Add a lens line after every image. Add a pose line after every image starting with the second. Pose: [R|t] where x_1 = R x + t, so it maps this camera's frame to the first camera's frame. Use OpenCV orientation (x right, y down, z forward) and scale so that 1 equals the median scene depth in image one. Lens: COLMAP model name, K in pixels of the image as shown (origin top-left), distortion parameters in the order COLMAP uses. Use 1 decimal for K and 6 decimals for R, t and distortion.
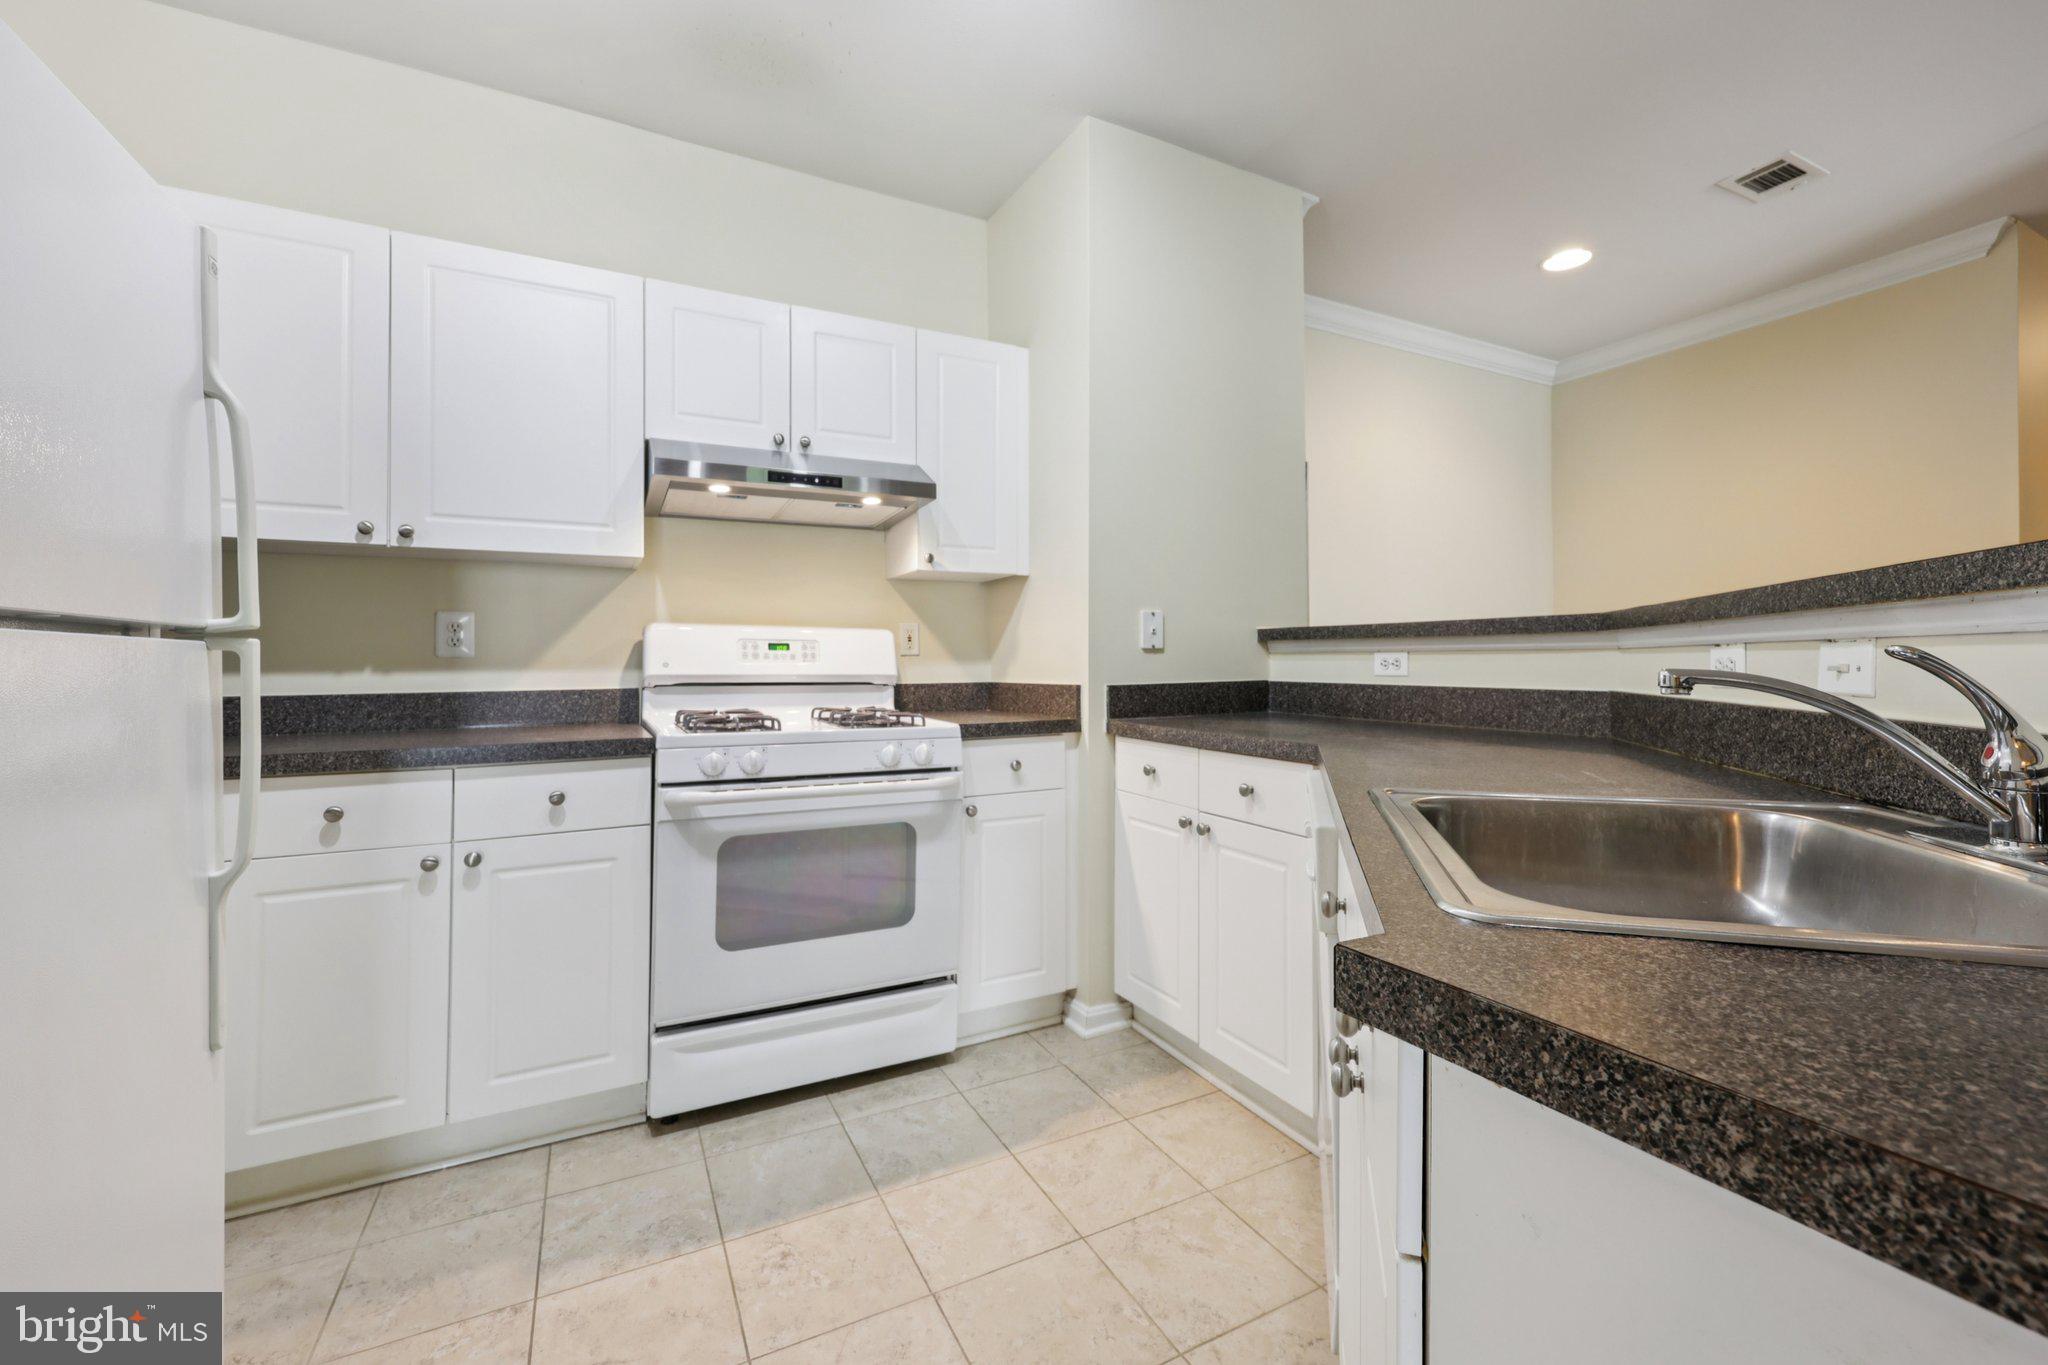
lens RADIAL K [[833.9, 0, 1017.9], [0, 833.9, 662.6], [0, 0, 1]] dist [0.002472, 0.000714]
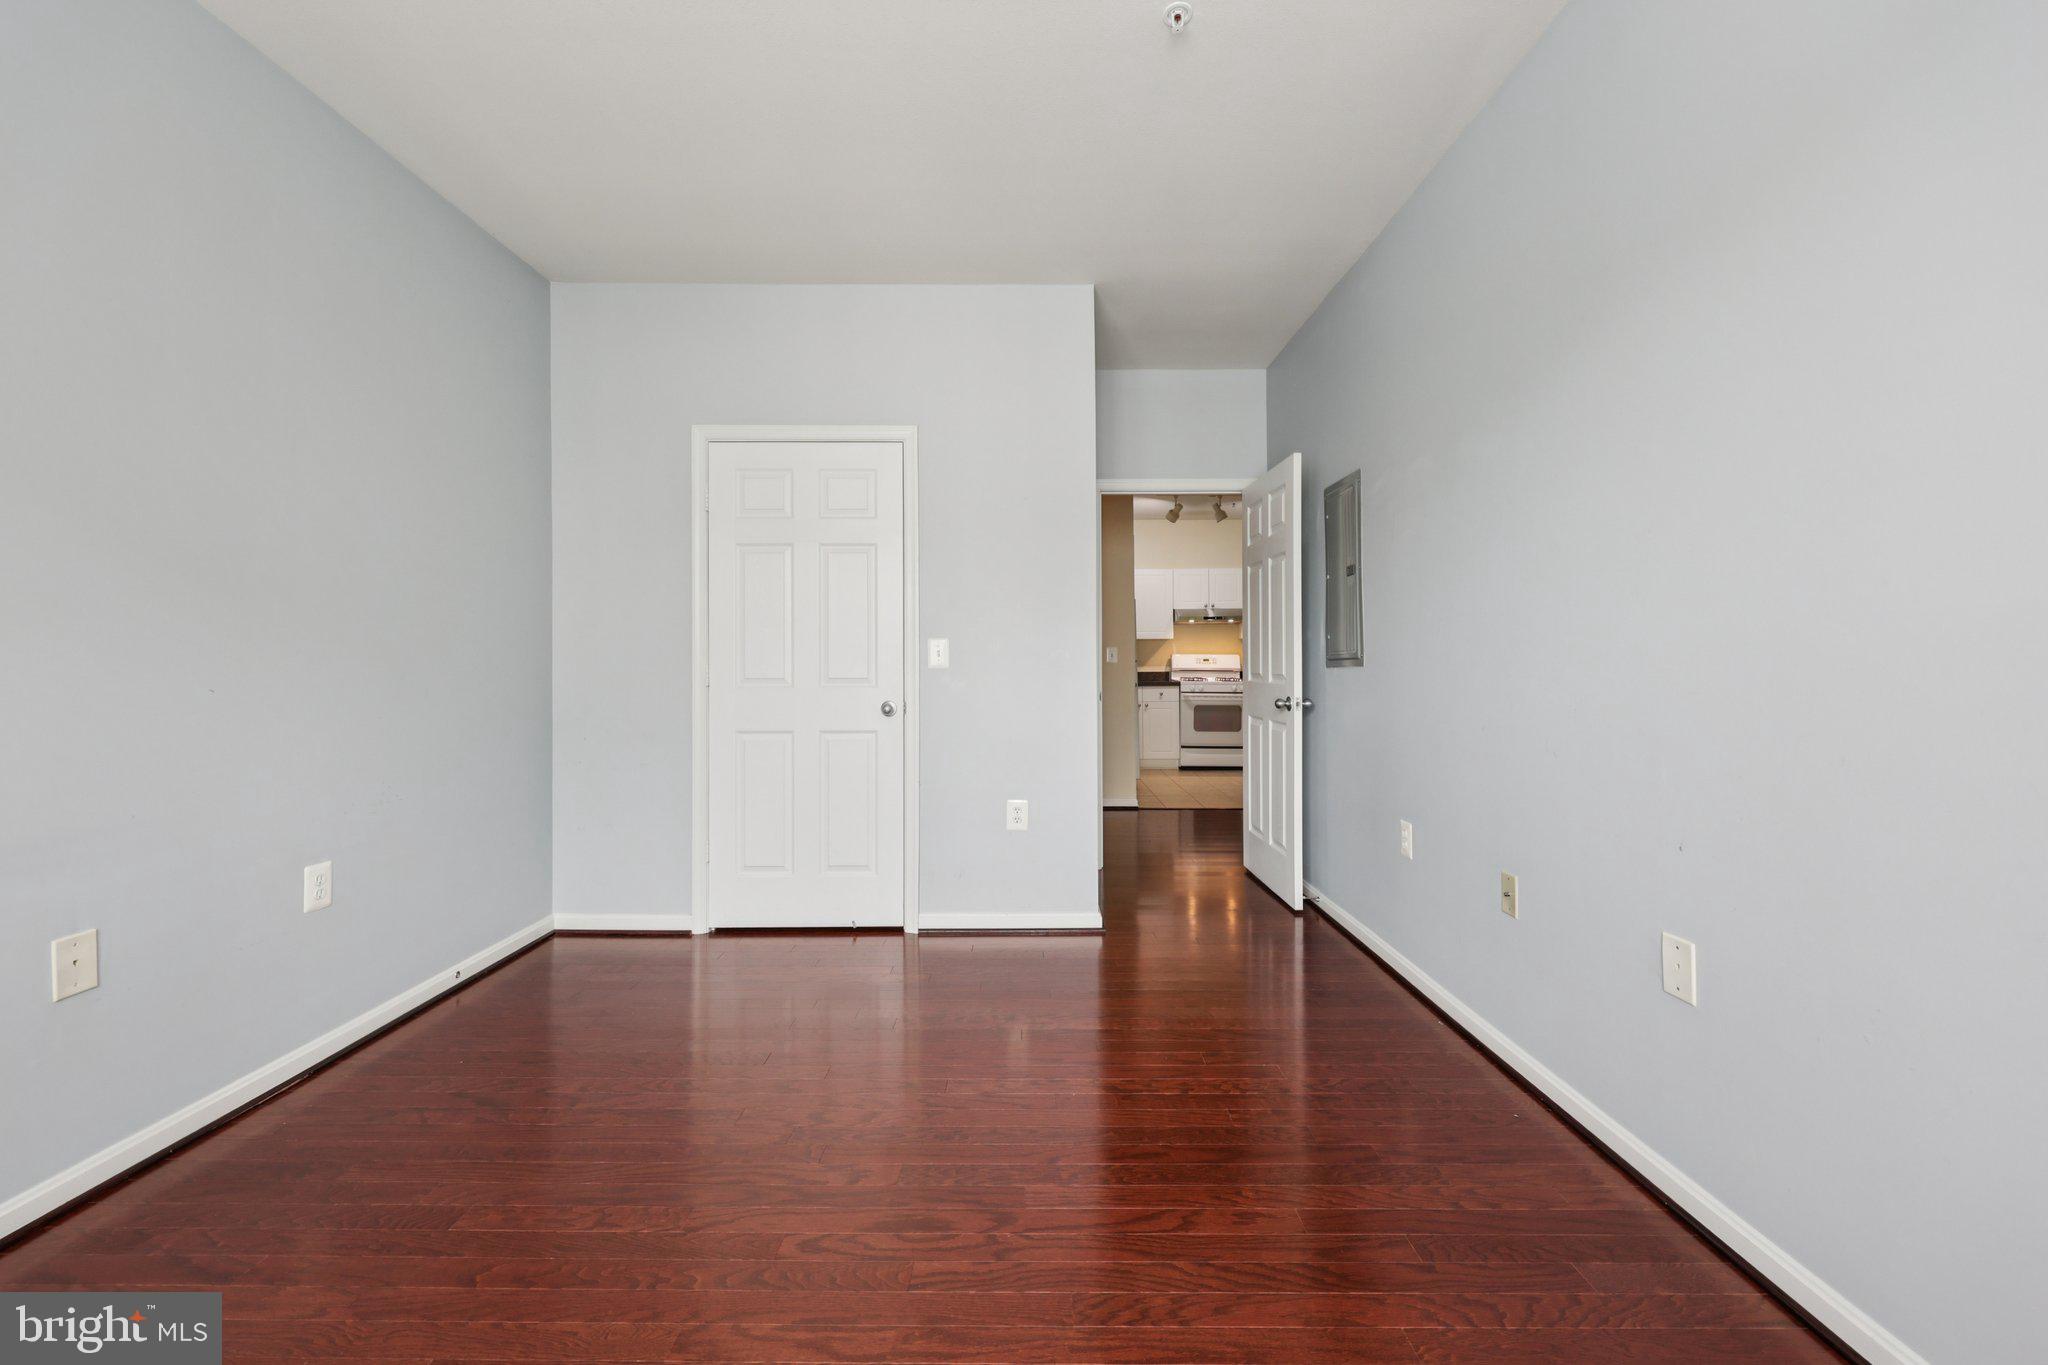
lens RADIAL K [[833.9, 0, 1010.8], [0, 833.9, 675.9], [0, 0, 1]] dist [0.002472, 0.000714]
pose [[0.892152, 0.009340, -0.451639, 0.654974], [-0.003234, 0.999893, 0.014289, -0.000070], [0.451724, -0.011287, 0.892086, -2.893306]]
